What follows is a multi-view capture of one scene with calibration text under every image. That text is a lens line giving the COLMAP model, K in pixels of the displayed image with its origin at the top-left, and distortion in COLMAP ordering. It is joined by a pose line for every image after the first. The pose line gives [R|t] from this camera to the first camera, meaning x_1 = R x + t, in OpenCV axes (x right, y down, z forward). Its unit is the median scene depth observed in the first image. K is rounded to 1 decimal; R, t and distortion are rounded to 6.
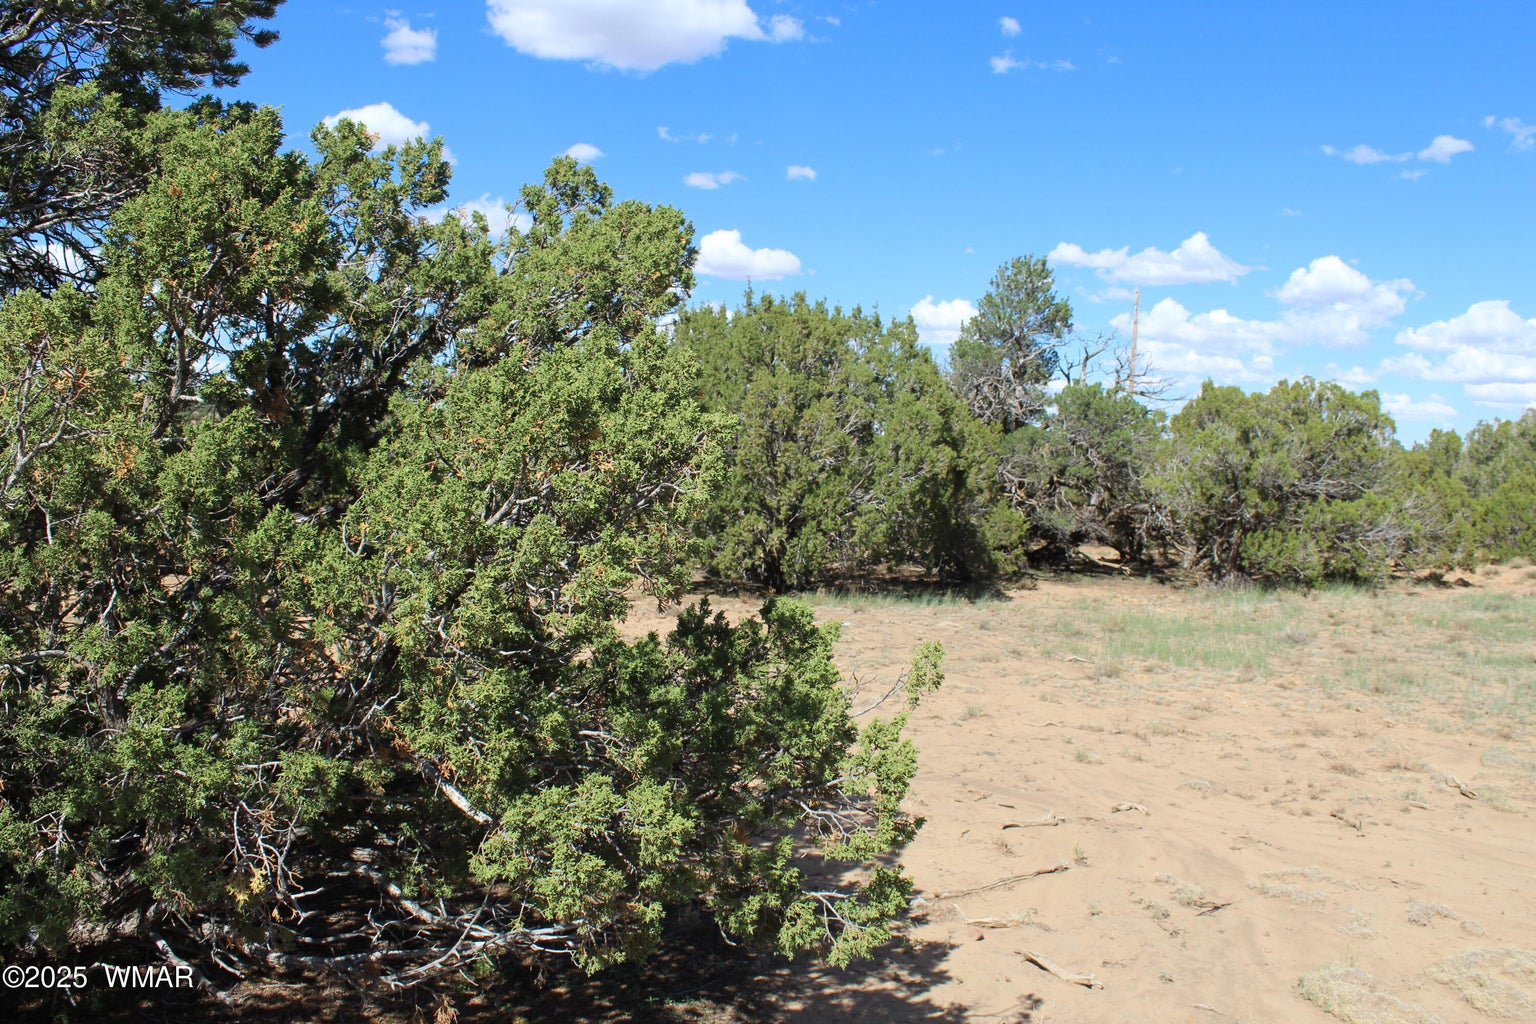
lens RADIAL K [[1410.1, 0, 773.4], [0, 1410.1, 505.9], [0, 0, 1]] dist [-0.018005, 0.000000]
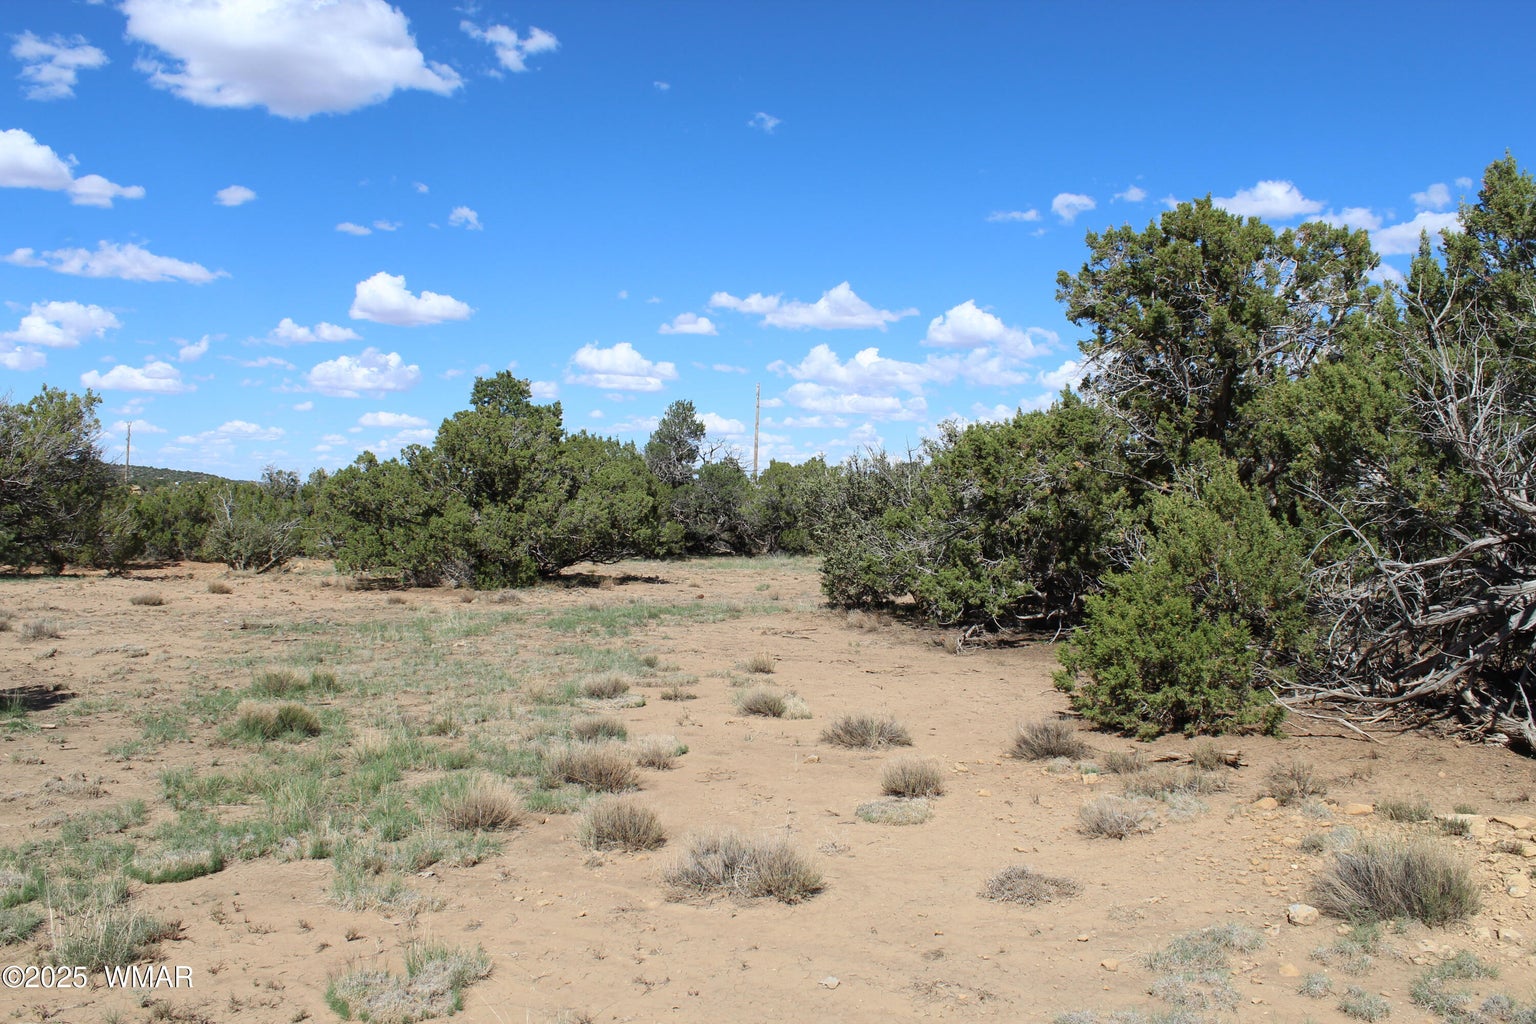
lens RADIAL K [[1410.1, 0, 756.0], [0, 1410.1, 522.7], [0, 0, 1]] dist [-0.018005, 0.000000]
pose [[0.975370, -0.024768, 0.219181, -0.166979], [0.028239, 0.999520, -0.012719, 0.028032], [-0.218761, 0.018595, 0.975601, -1.009584]]
